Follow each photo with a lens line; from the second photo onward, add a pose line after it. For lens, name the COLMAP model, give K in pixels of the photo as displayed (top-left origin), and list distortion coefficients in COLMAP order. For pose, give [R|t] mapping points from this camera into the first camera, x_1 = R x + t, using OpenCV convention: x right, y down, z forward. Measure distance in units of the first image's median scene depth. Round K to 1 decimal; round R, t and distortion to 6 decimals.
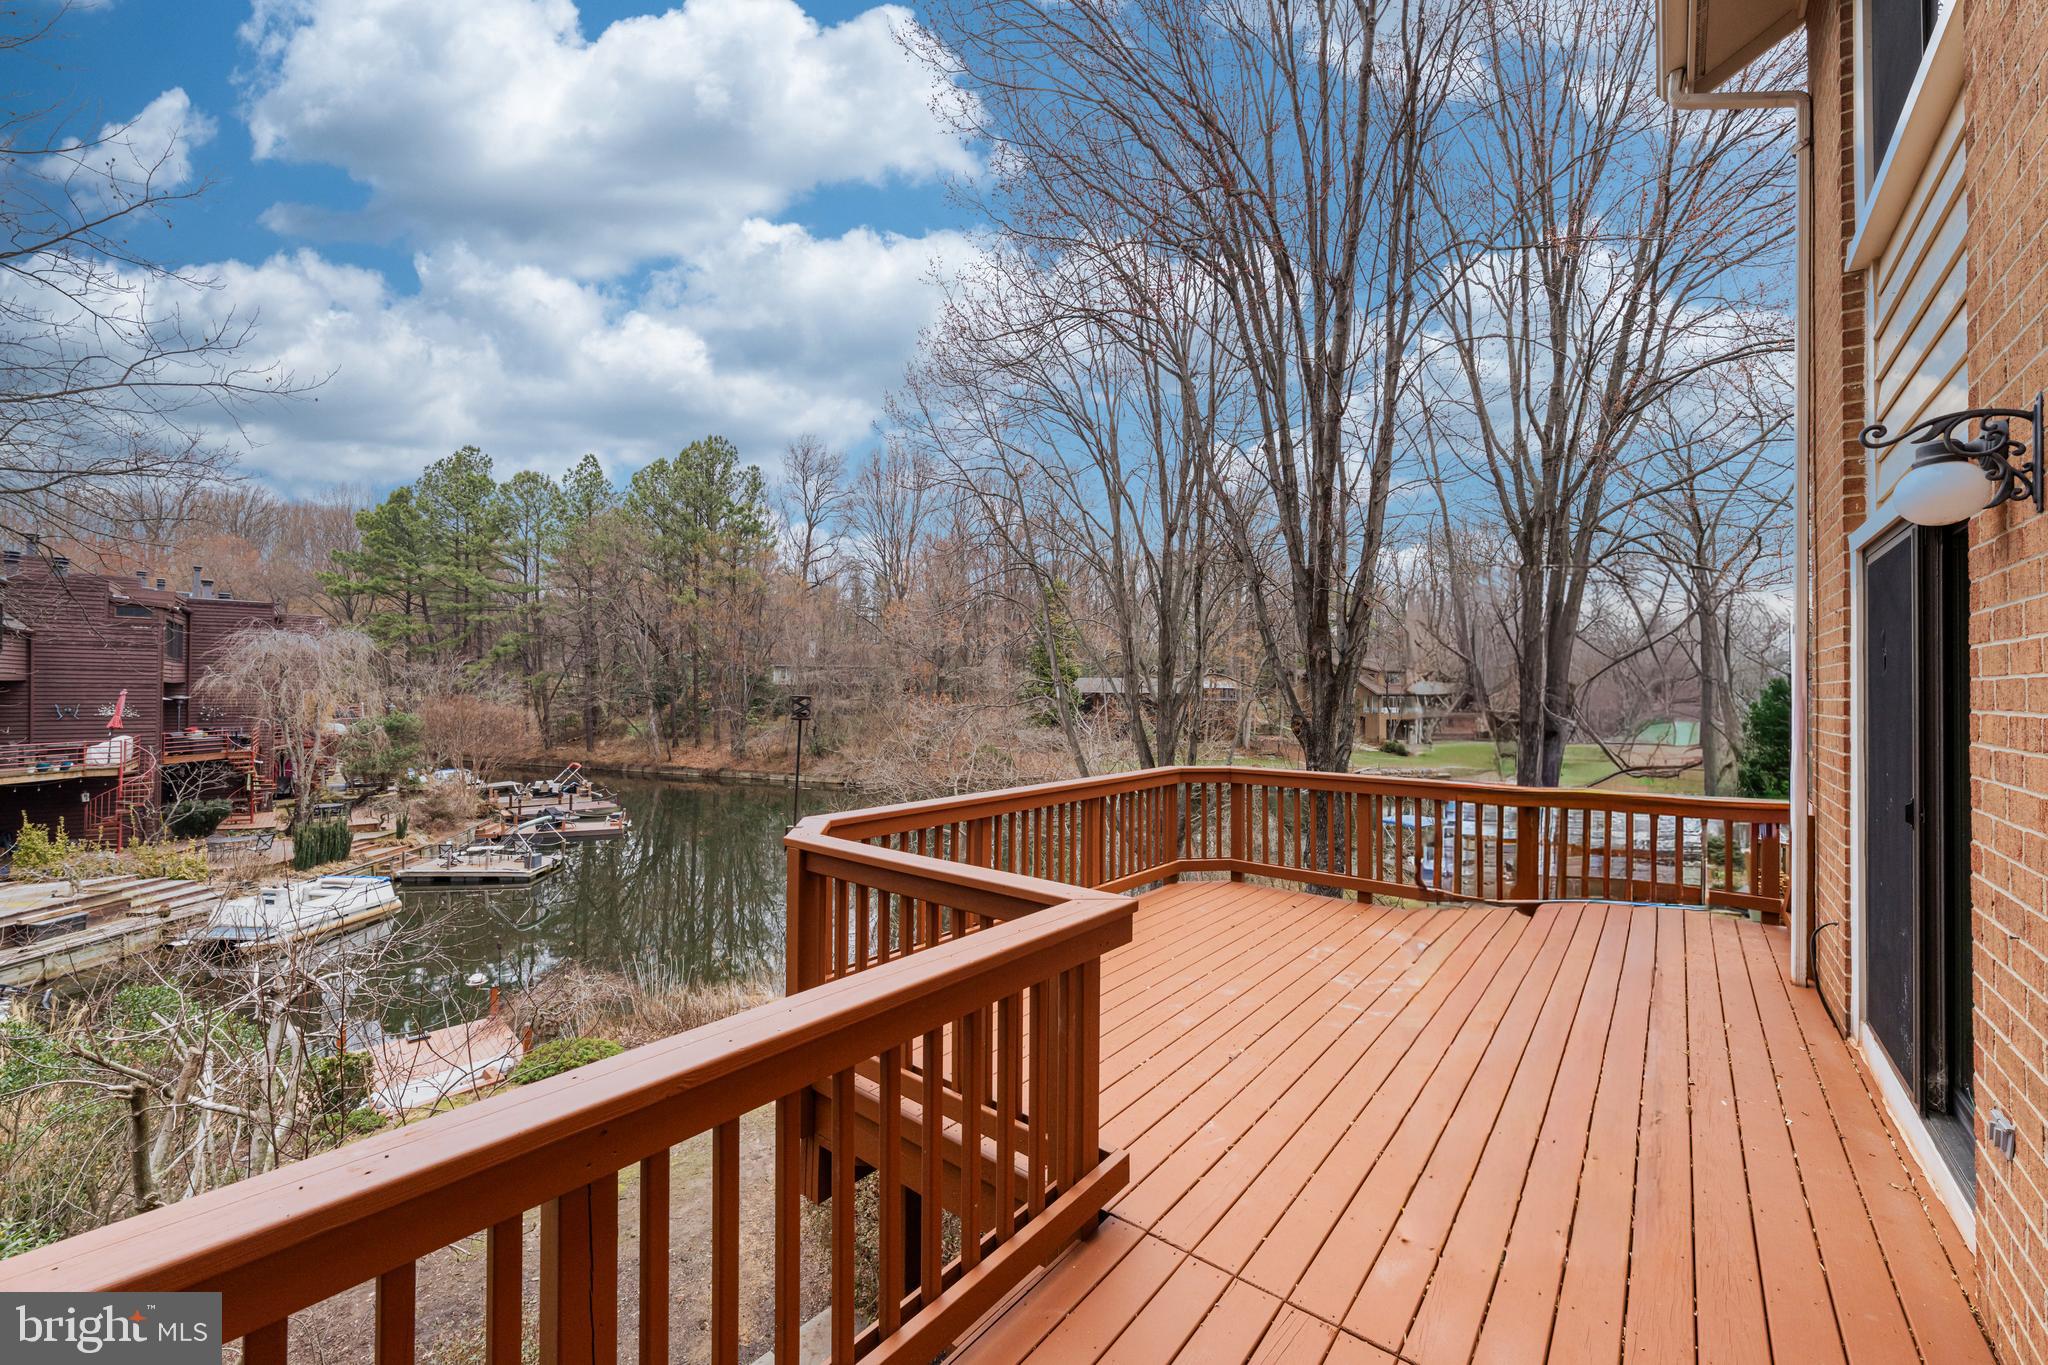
lens RADIAL K [[789.2, 0, 1024.8], [0, 789.2, 677.0], [0, 0, 1]] dist [-0.003854, -0.000079]
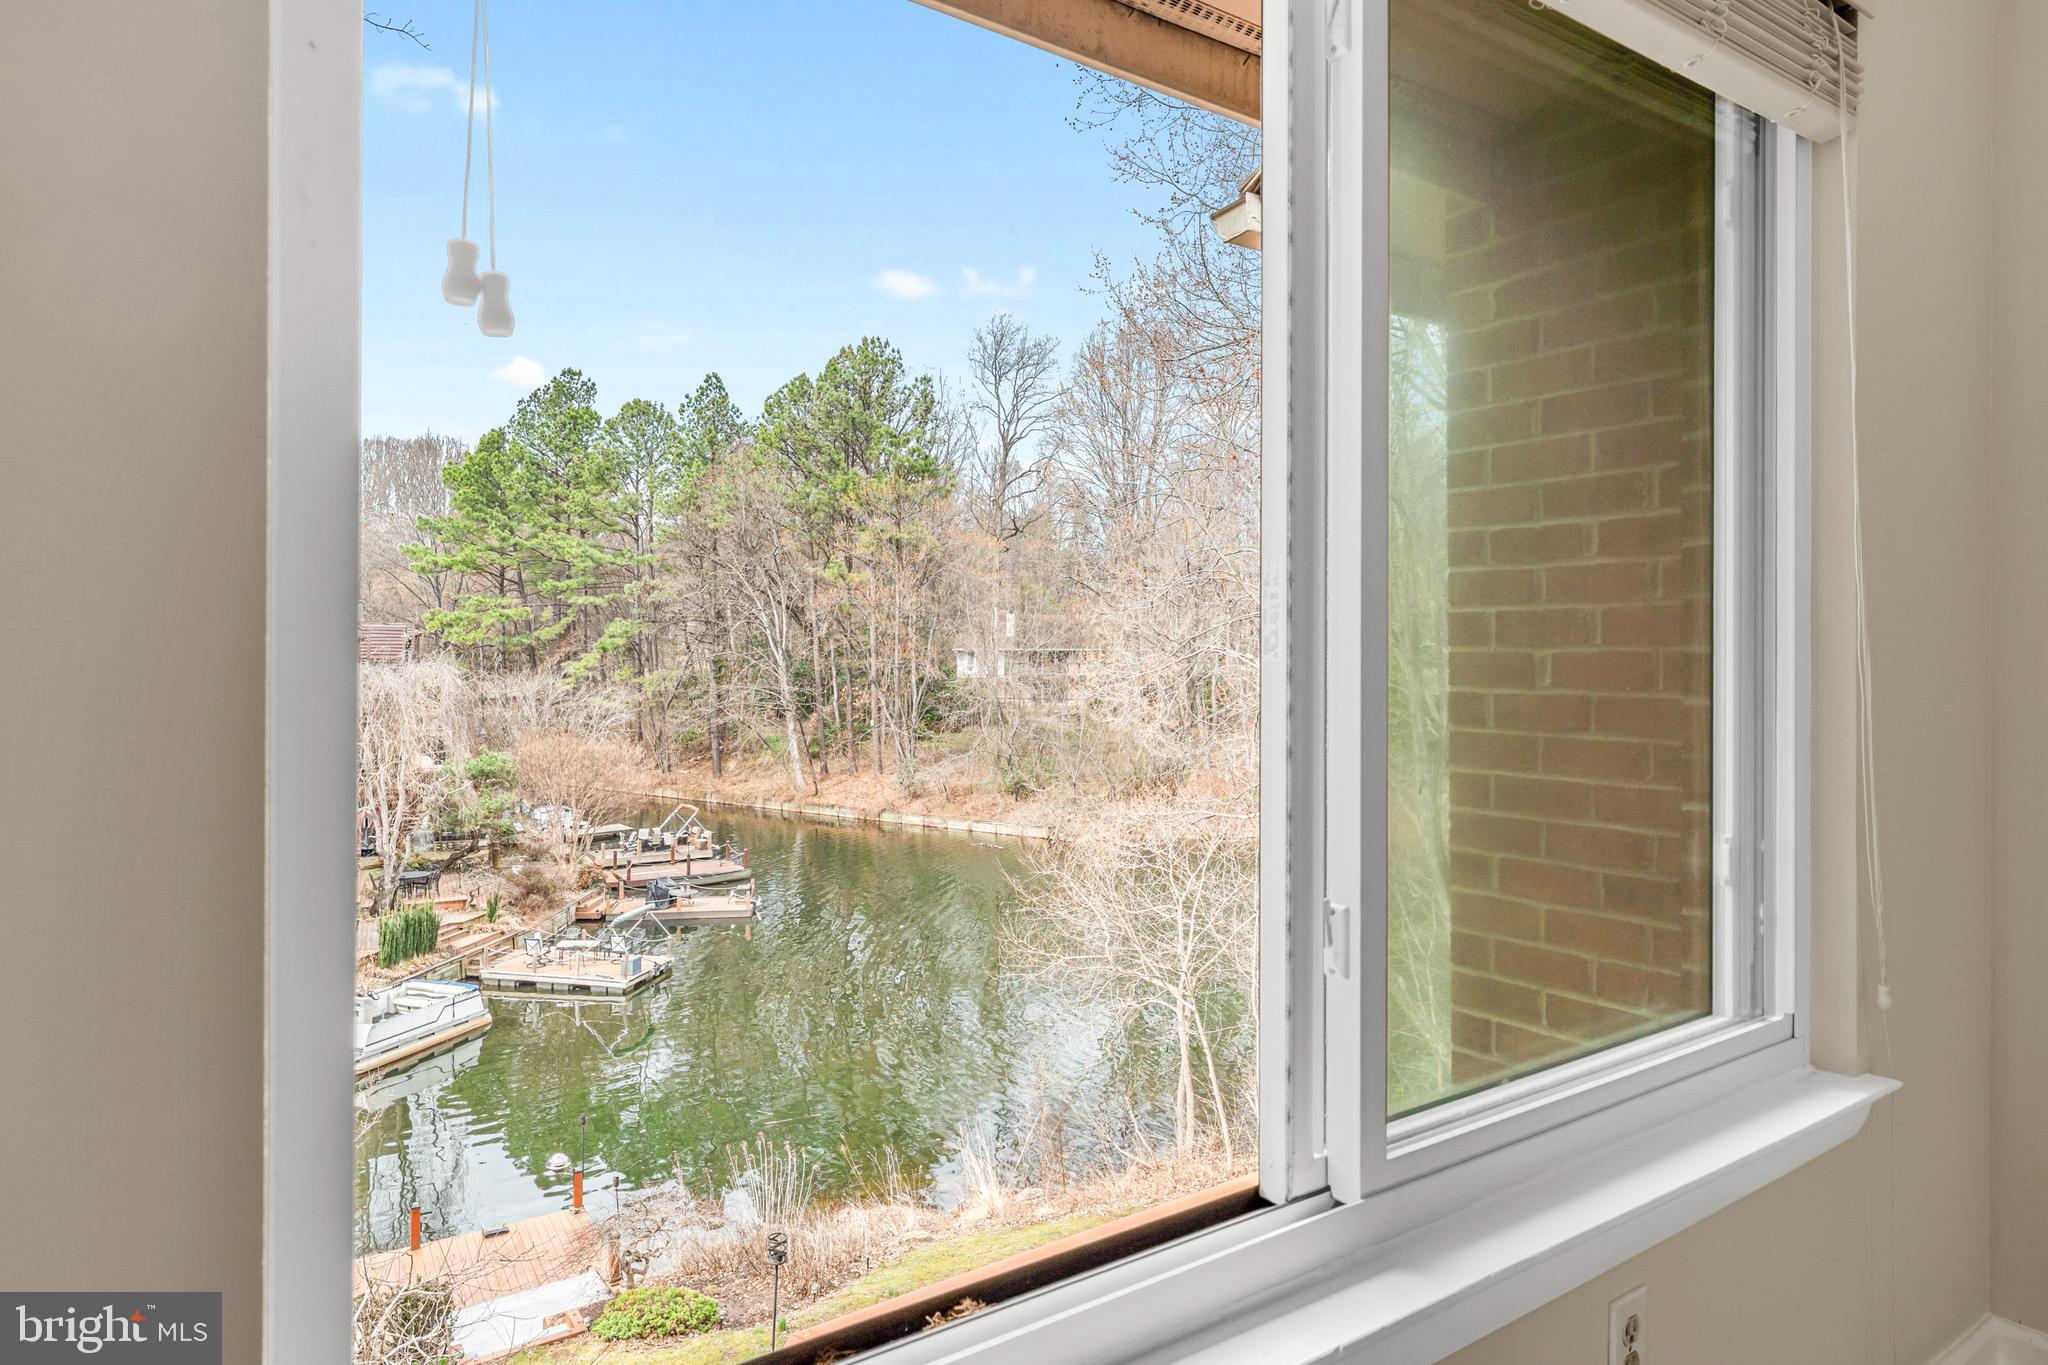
lens RADIAL K [[1205.5, 0, 1017.3], [0, 1205.5, 652.7], [0, 0, 1]] dist [0.015402, -0.001487]
pose [[0.965295, -0.006199, -0.261087, 0.033475], [0.007627, 0.999961, 0.004457, -0.057479], [0.261049, -0.006293, 0.965305, -0.032514]]
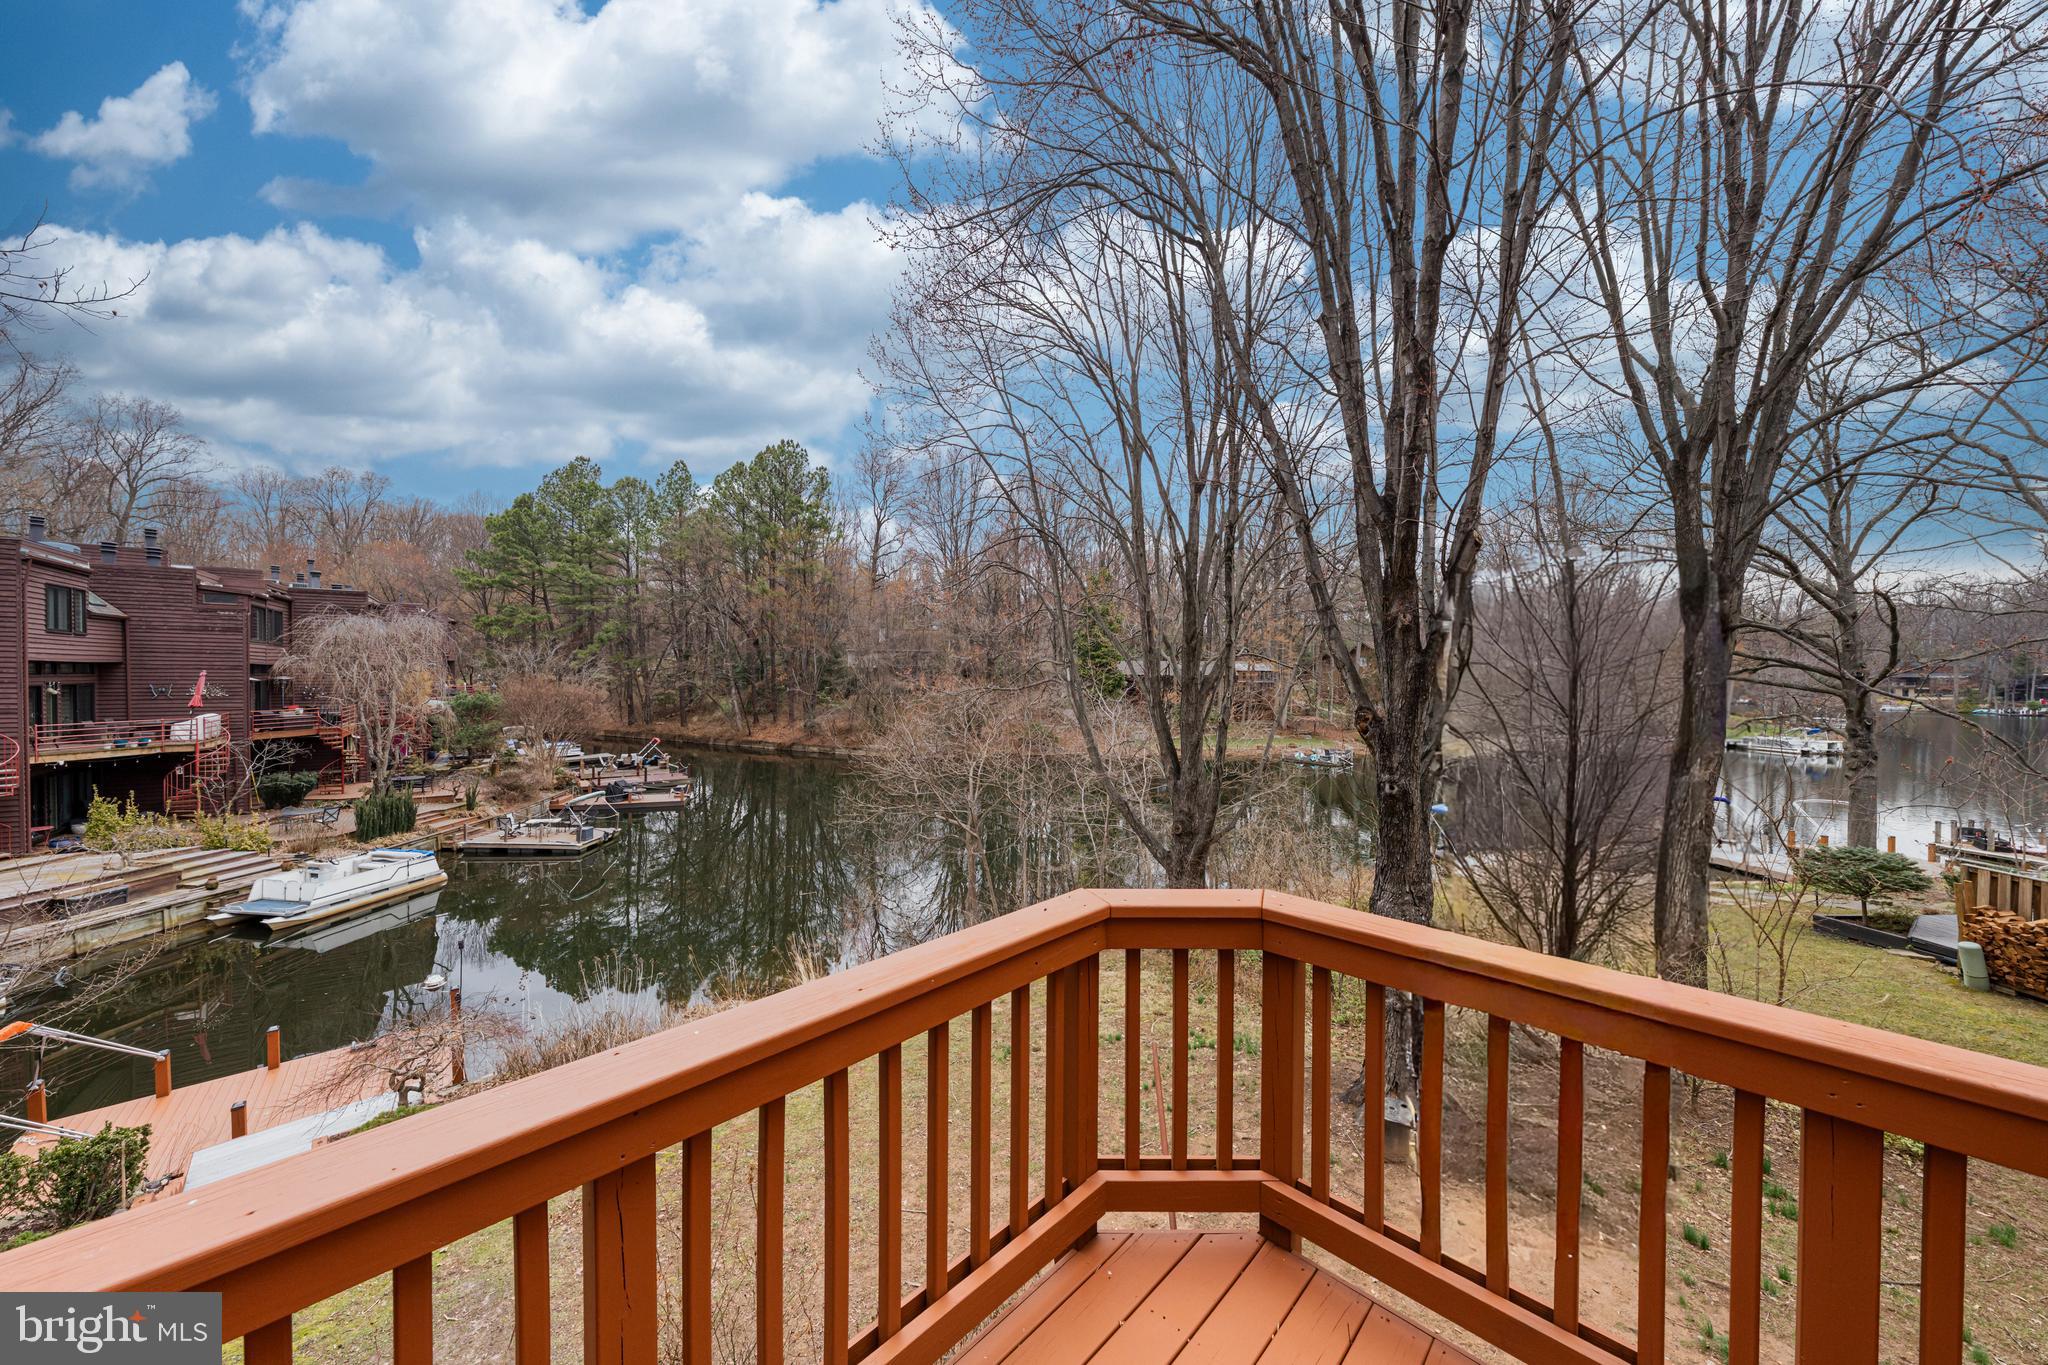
lens RADIAL K [[703.8, 0, 1014.5], [0, 703.8, 678.2], [0, 0, 1]] dist [-0.001375, 0.000548]
pose [[0.995857, 0.001655, -0.090919, 0.026220], [0.000651, 0.999679, 0.025329, 0.001755], [0.090932, -0.025283, 0.995536, 0.099471]]
